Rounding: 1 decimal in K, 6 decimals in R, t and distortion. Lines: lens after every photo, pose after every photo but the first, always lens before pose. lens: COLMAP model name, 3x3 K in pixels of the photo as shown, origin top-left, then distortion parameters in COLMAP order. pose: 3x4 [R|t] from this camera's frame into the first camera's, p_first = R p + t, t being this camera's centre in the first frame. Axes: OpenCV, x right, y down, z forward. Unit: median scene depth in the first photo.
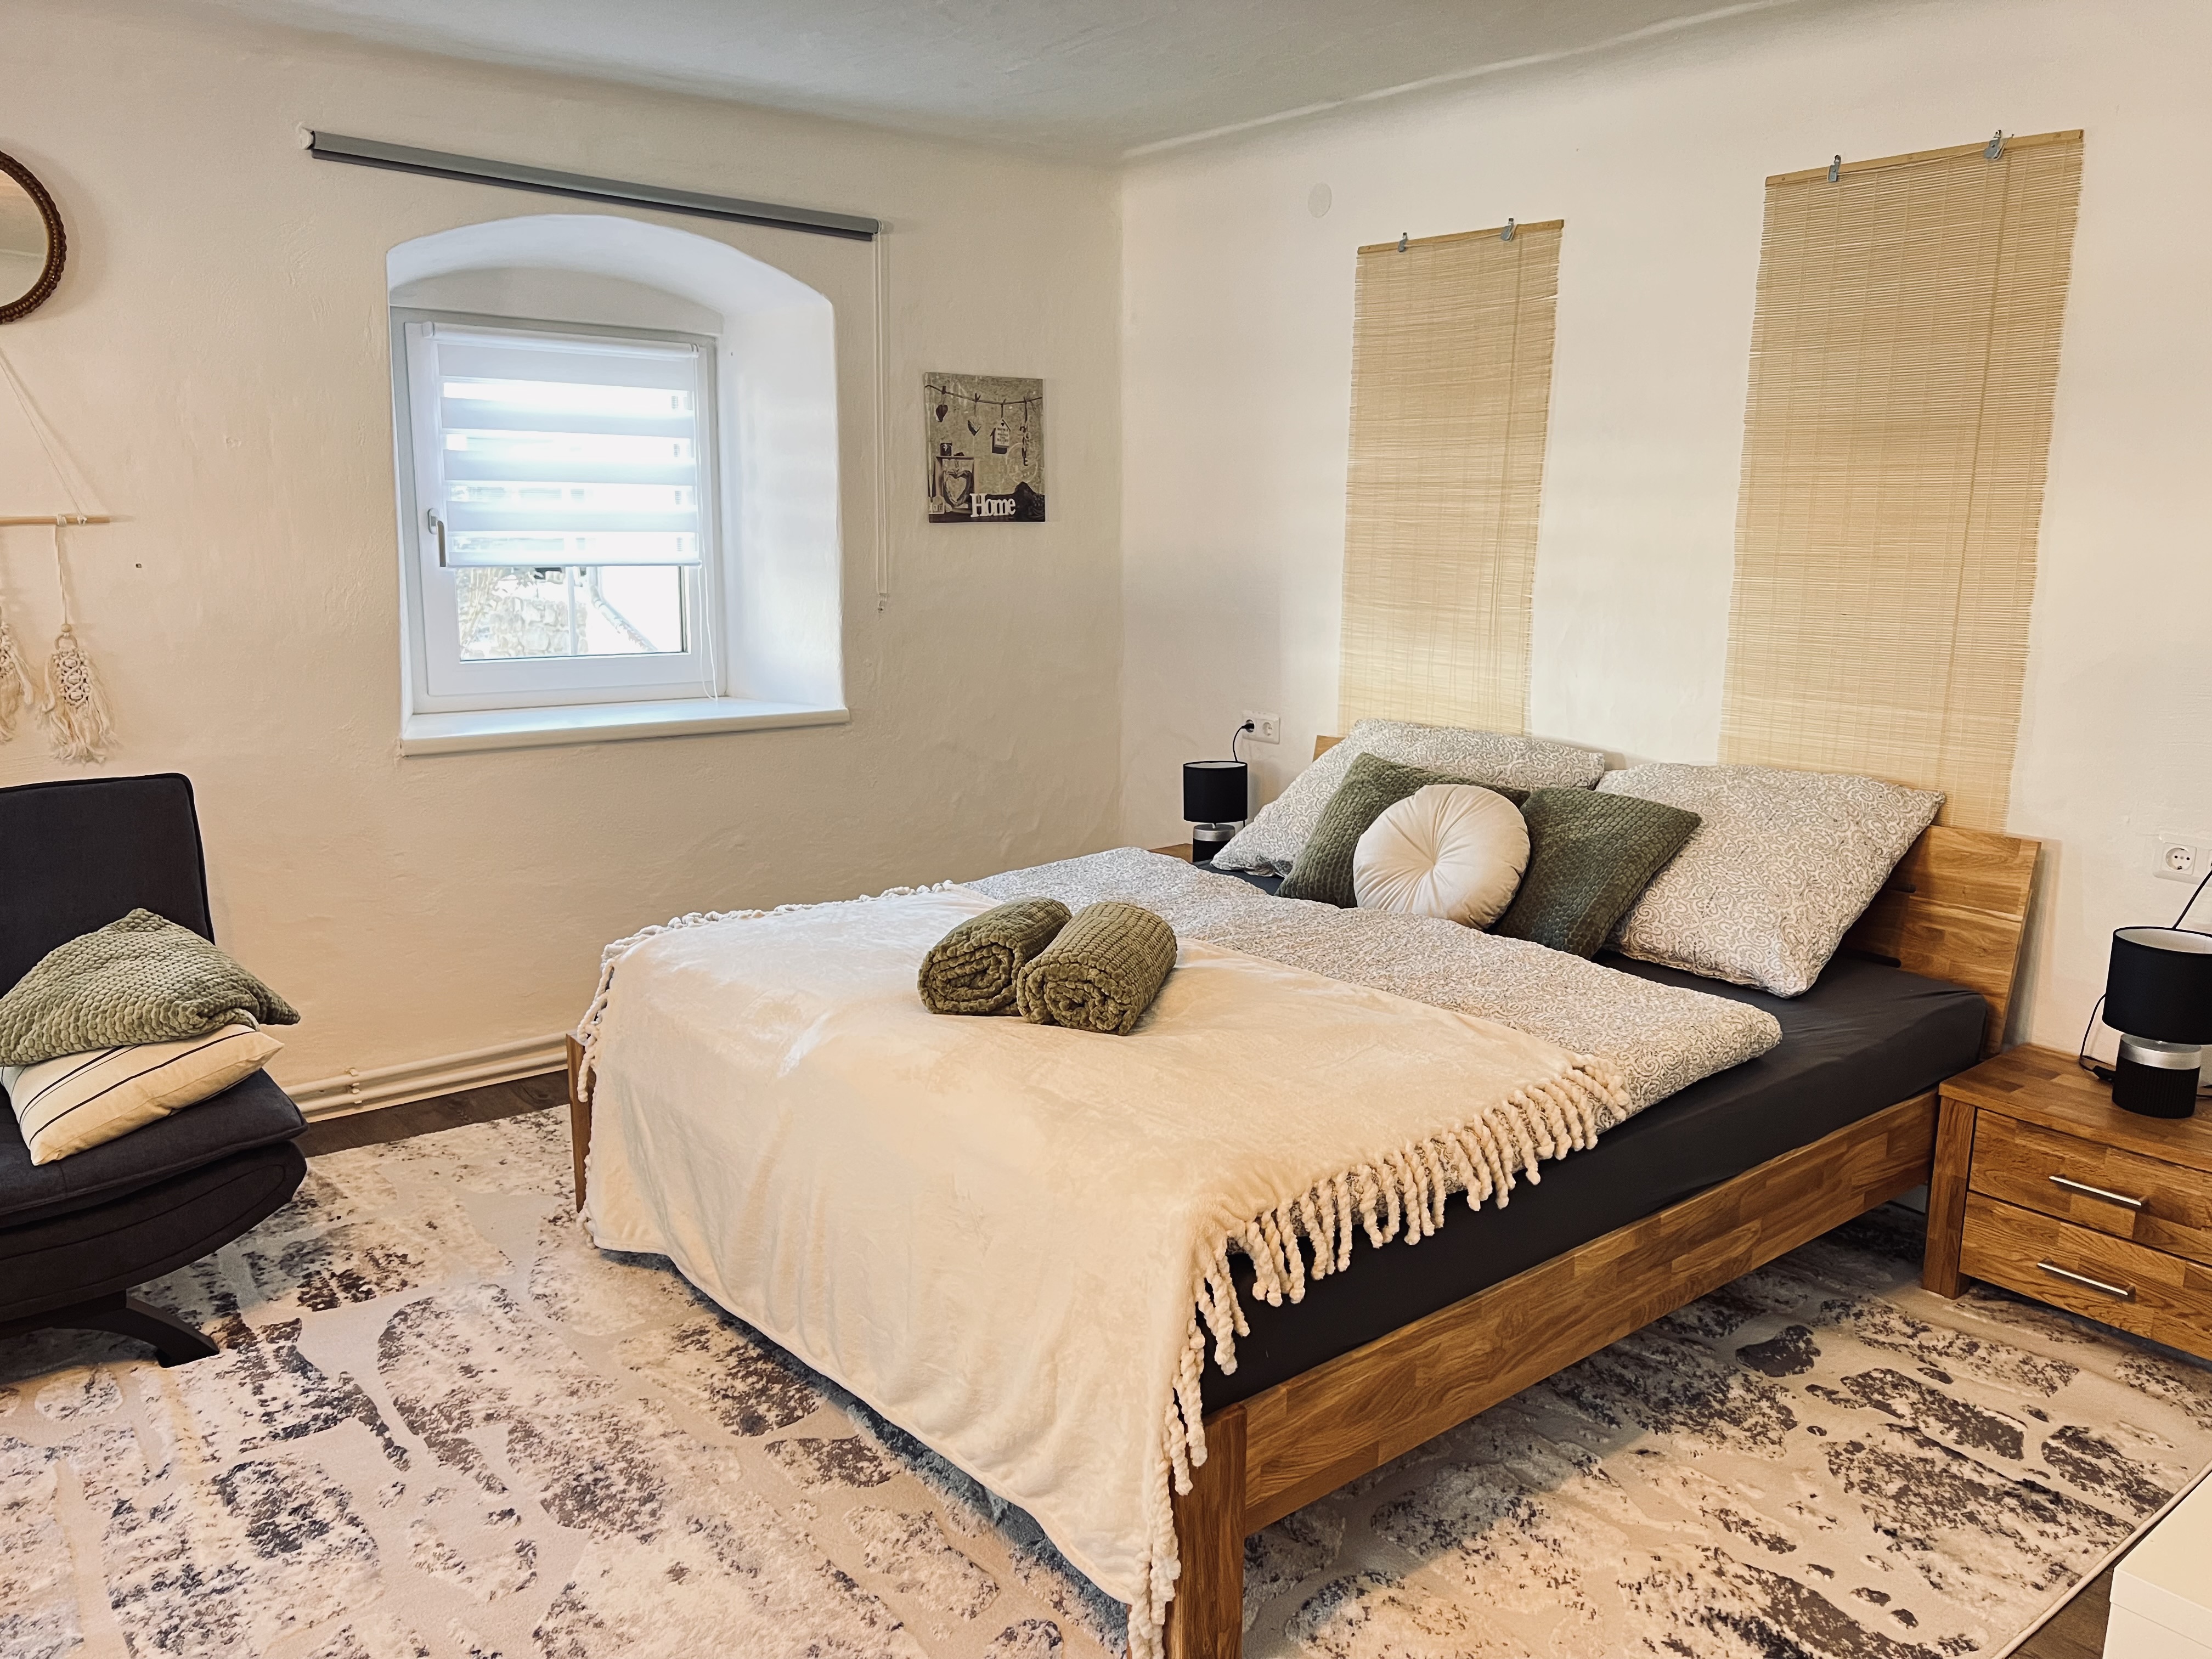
lens RADIAL K [[1688.5, 0, 1095.5], [0, 1688.5, 818.5], [0, 0, 1]] dist [0.037186, -0.026560]
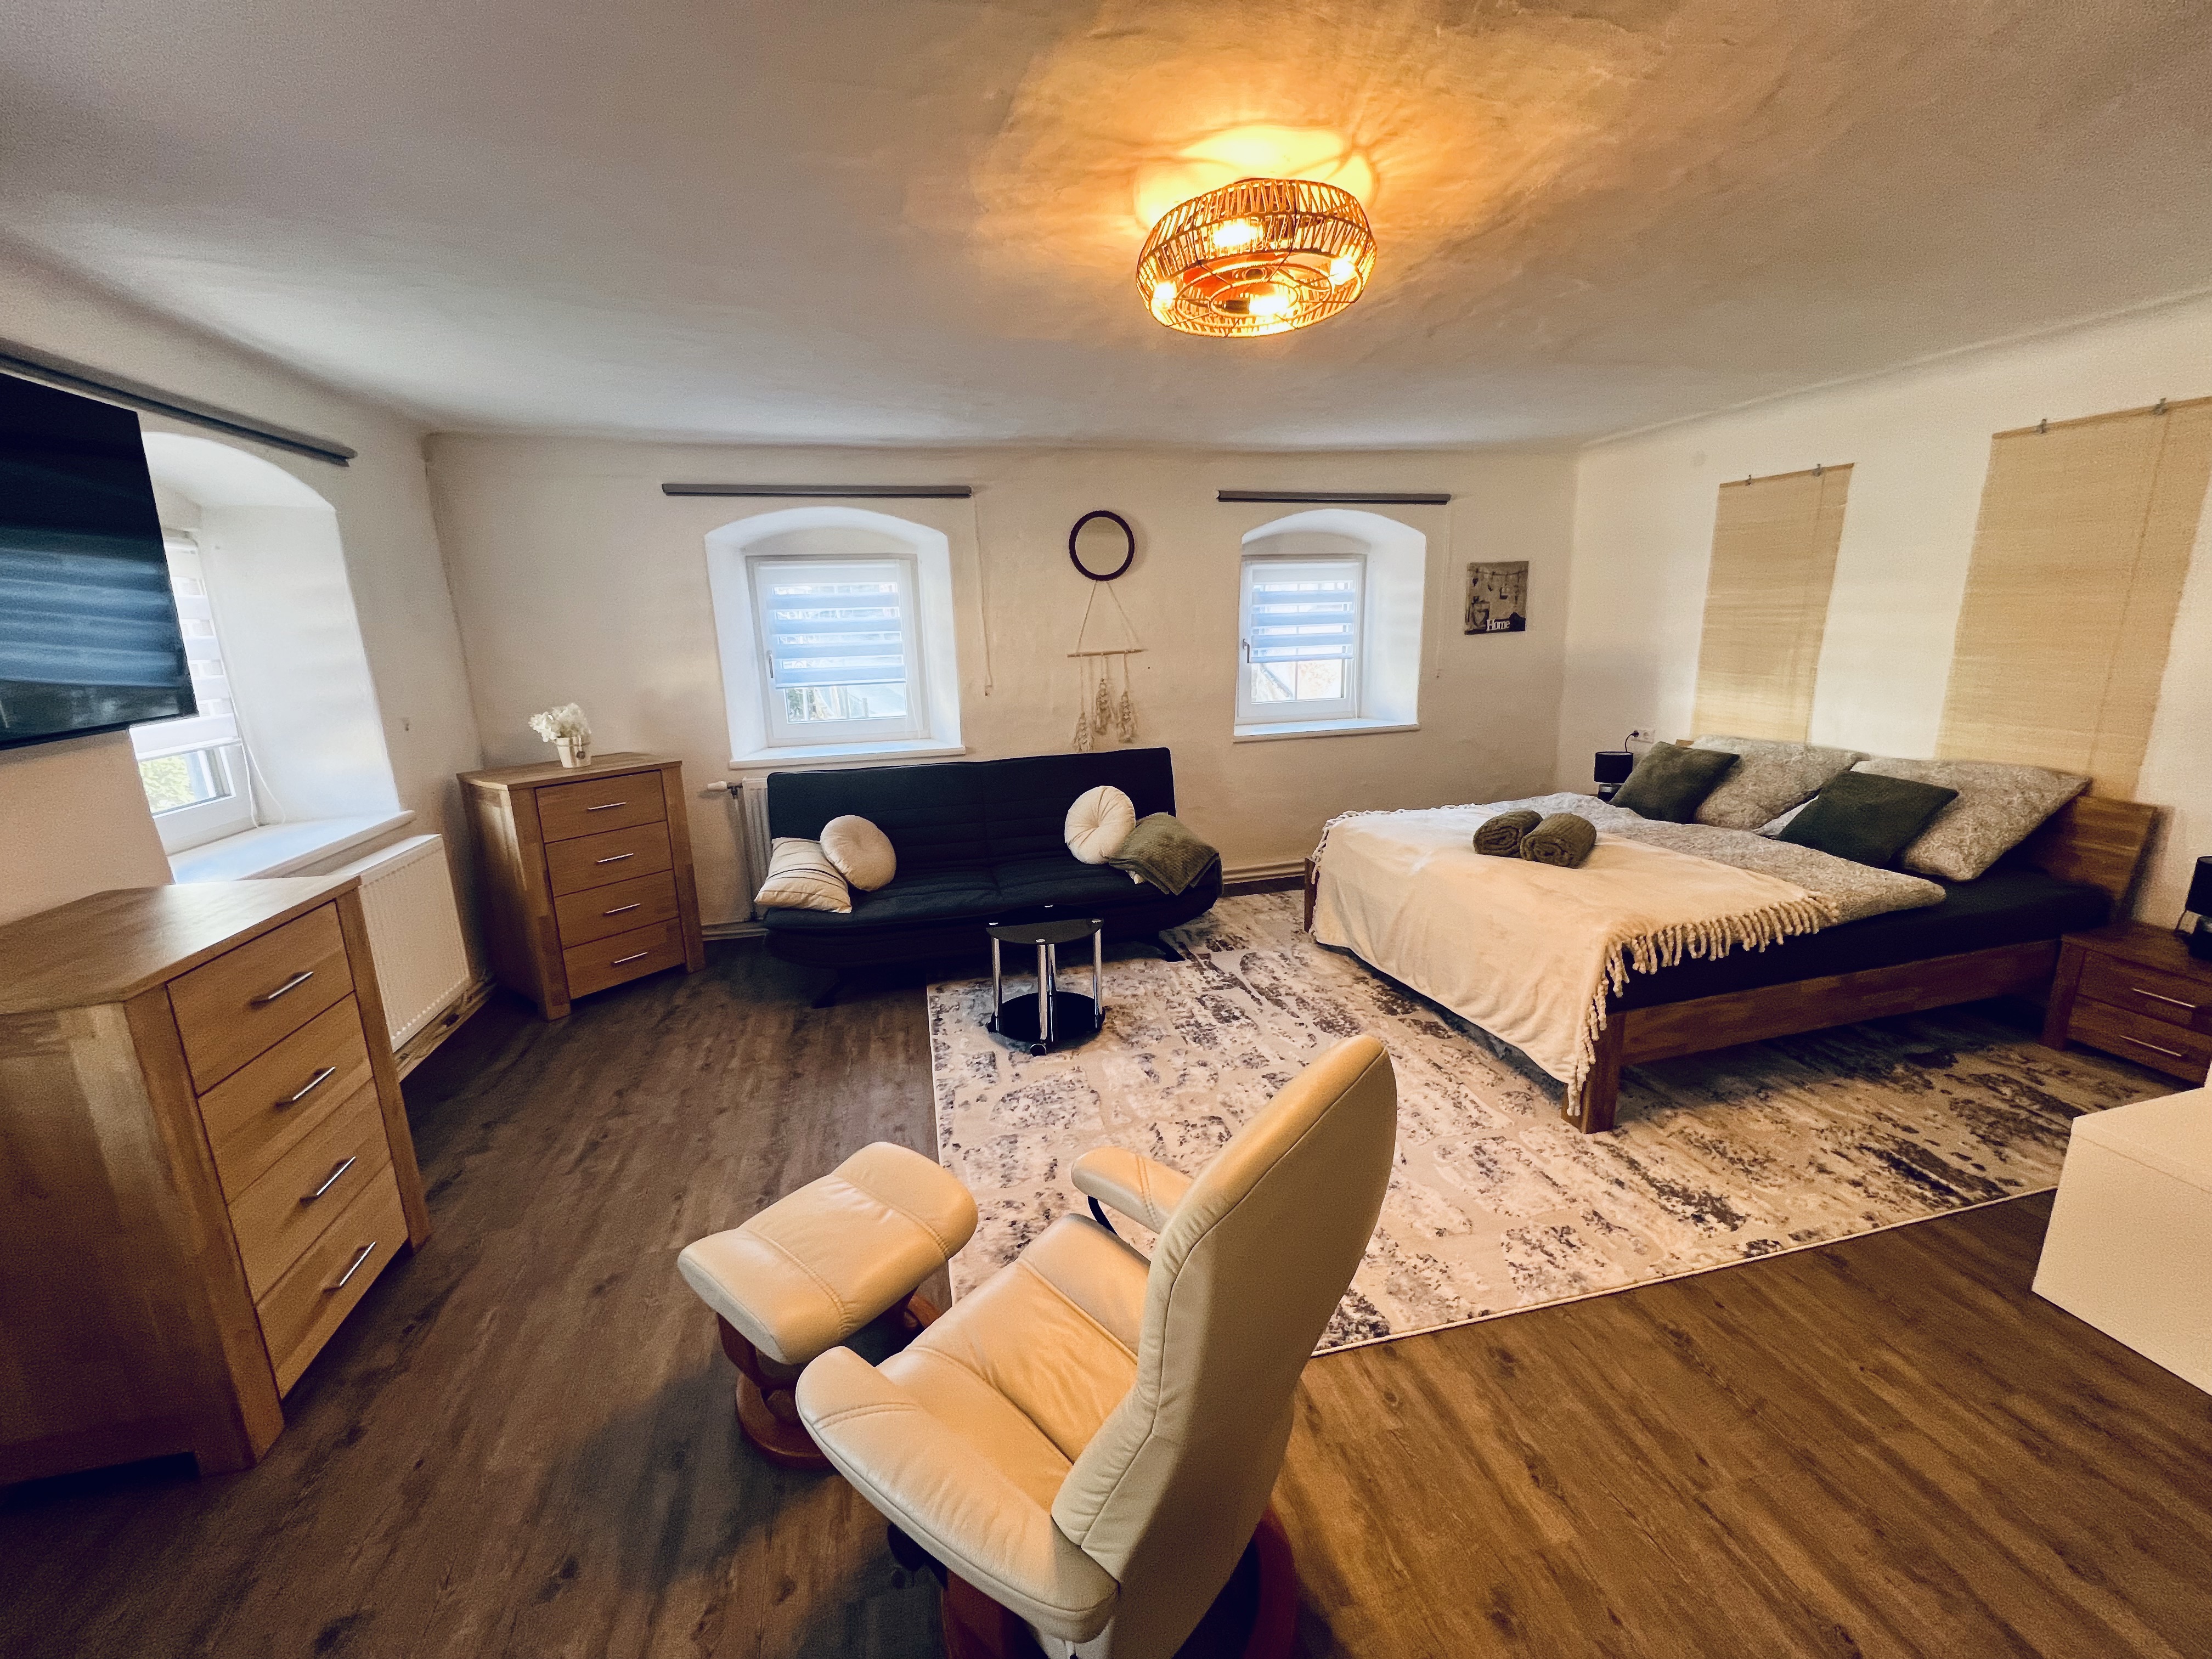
lens RADIAL K [[879.4, 0, 1093.8], [0, 879.4, 826.8], [0, 0, 1]] dist [-0.006924, 0.000964]
pose [[0.900288, 0.057561, -0.431472, -0.046062], [-0.033593, 0.997450, 0.062974, 0.014833], [0.433996, -0.042201, 0.899926, -0.298132]]
